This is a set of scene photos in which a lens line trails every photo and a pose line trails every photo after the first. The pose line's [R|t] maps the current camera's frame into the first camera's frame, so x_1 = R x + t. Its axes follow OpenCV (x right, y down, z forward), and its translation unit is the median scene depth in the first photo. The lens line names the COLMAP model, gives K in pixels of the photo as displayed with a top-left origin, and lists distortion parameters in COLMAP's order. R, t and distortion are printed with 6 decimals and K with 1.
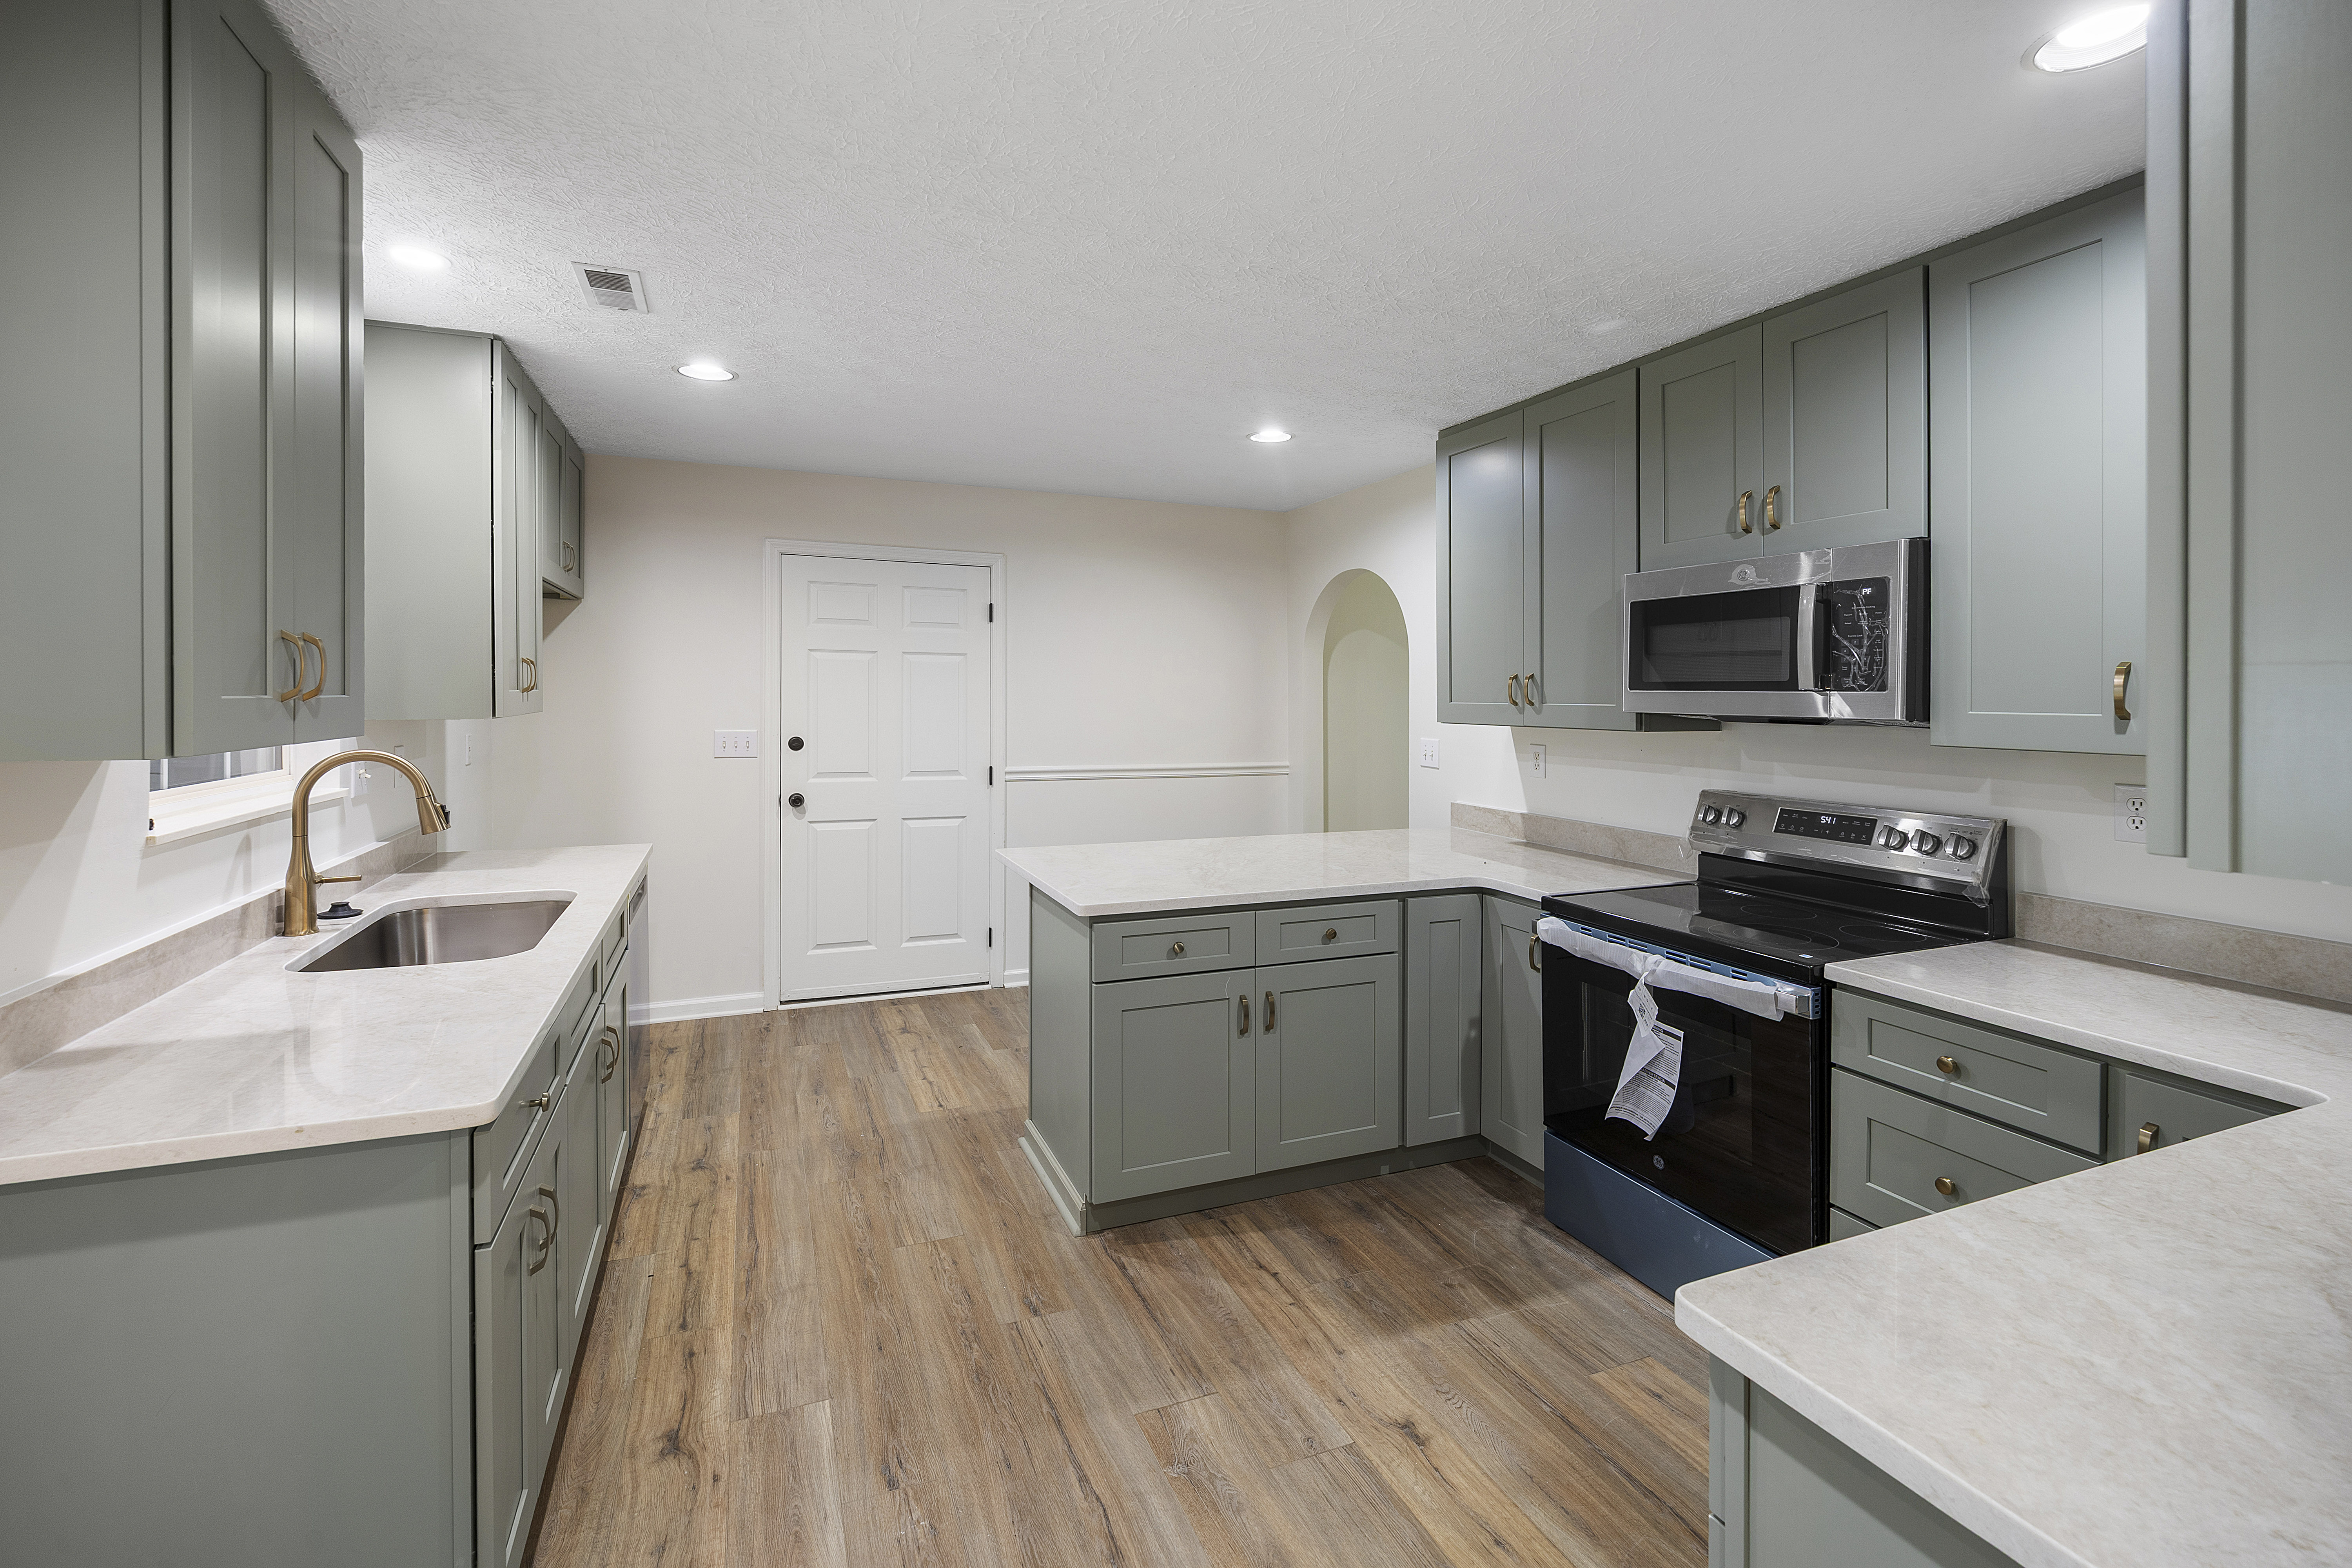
lens RADIAL K [[1009.1, 0, 1156.3], [0, 1009.1, 695.7], [0, 0, 1]] dist [0.002422, -0.002662]
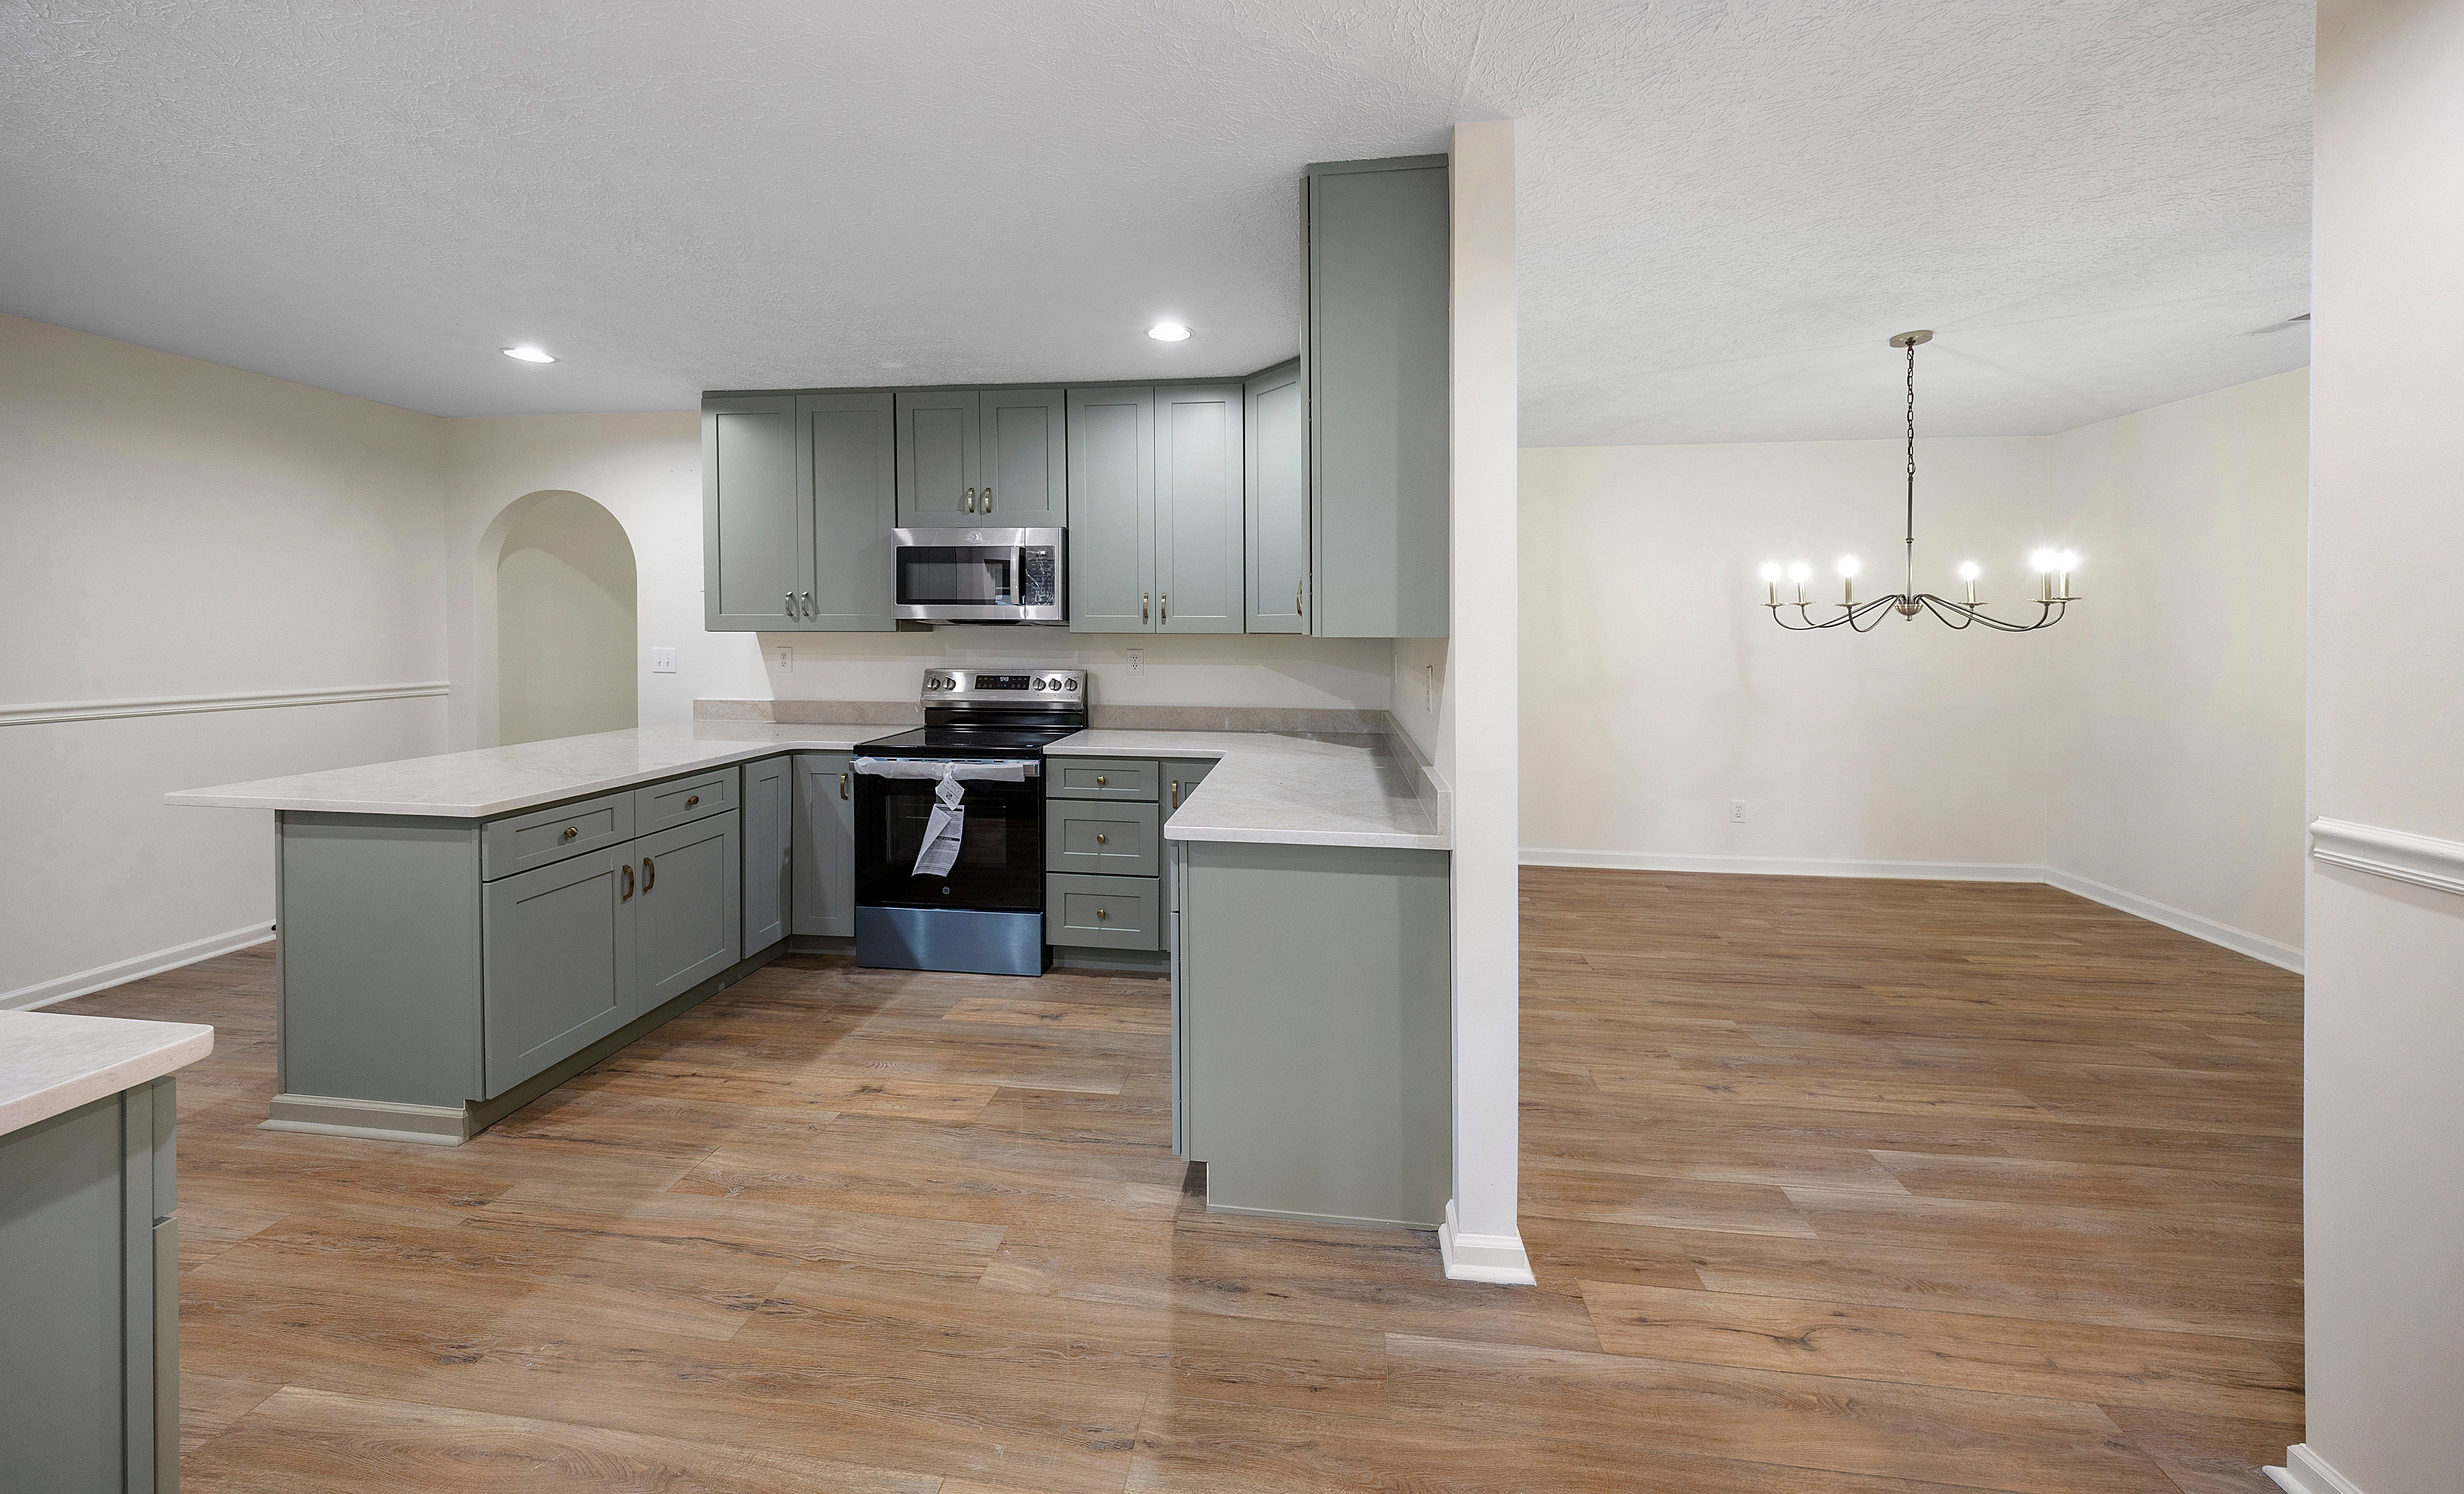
lens RADIAL K [[856.4, 0, 1215.4], [0, 856.4, 612.9], [0, 0, 1]] dist [-0.003312, 0.000488]
pose [[0.488314, 0.012459, 0.872579, -0.515328], [0.000594, 0.999893, -0.014609, 0.032131], [-0.872668, 0.007652, 0.488254, -0.063828]]
